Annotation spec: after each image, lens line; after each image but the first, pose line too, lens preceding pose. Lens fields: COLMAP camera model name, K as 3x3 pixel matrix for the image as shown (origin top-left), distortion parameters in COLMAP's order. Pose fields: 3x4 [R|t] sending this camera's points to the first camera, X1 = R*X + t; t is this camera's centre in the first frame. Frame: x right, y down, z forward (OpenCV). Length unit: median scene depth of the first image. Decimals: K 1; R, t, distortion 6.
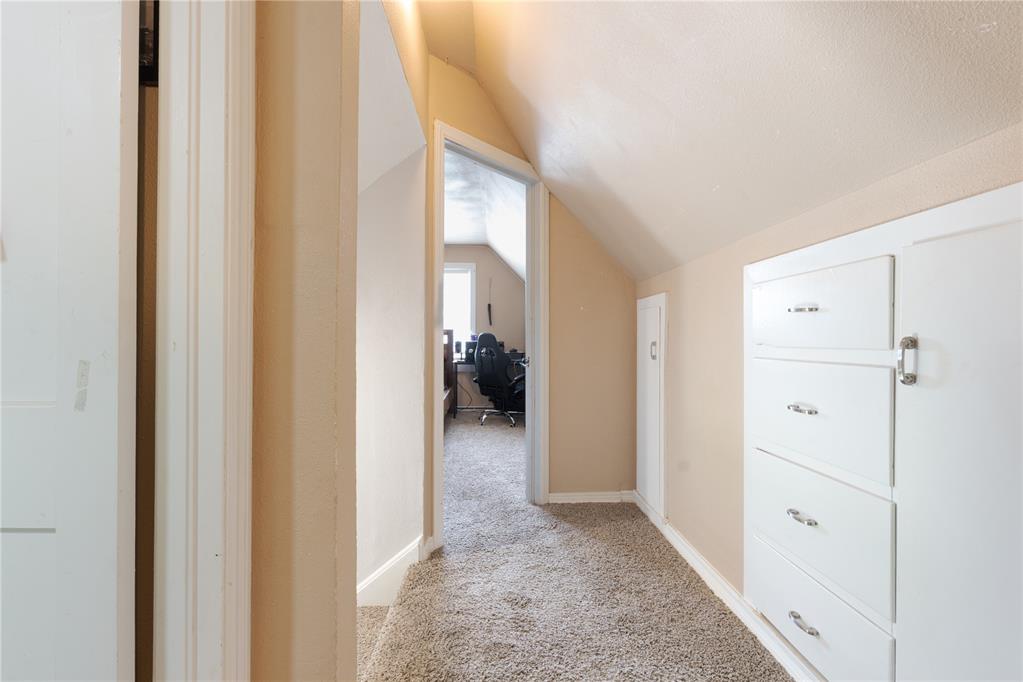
lens RADIAL K [[472.5, 0, 511.5], [0, 472.5, 341.0], [0, 0, 1]] dist [0.001274, 0.000098]
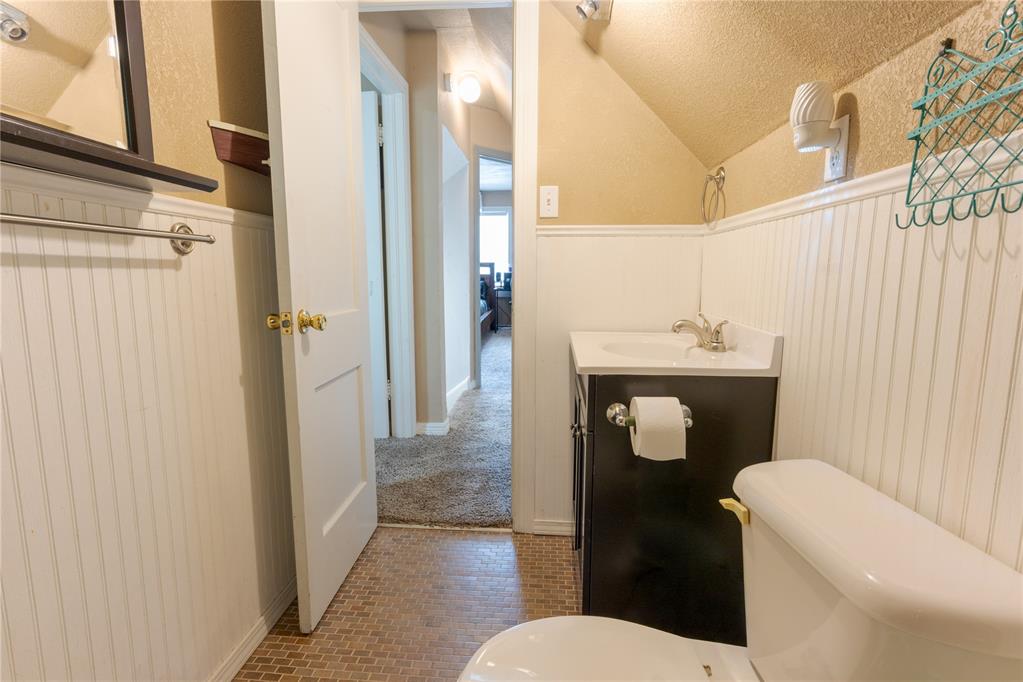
lens RADIAL K [[472.5, 0, 511.5], [0, 472.5, 341.0], [0, 0, 1]] dist [0.001274, 0.000098]
pose [[0.994860, 0.014698, -0.100183, 0.049129], [-0.000153, 0.989626, 0.143665, 0.001080], [0.101255, -0.142911, 0.984542, -0.243480]]
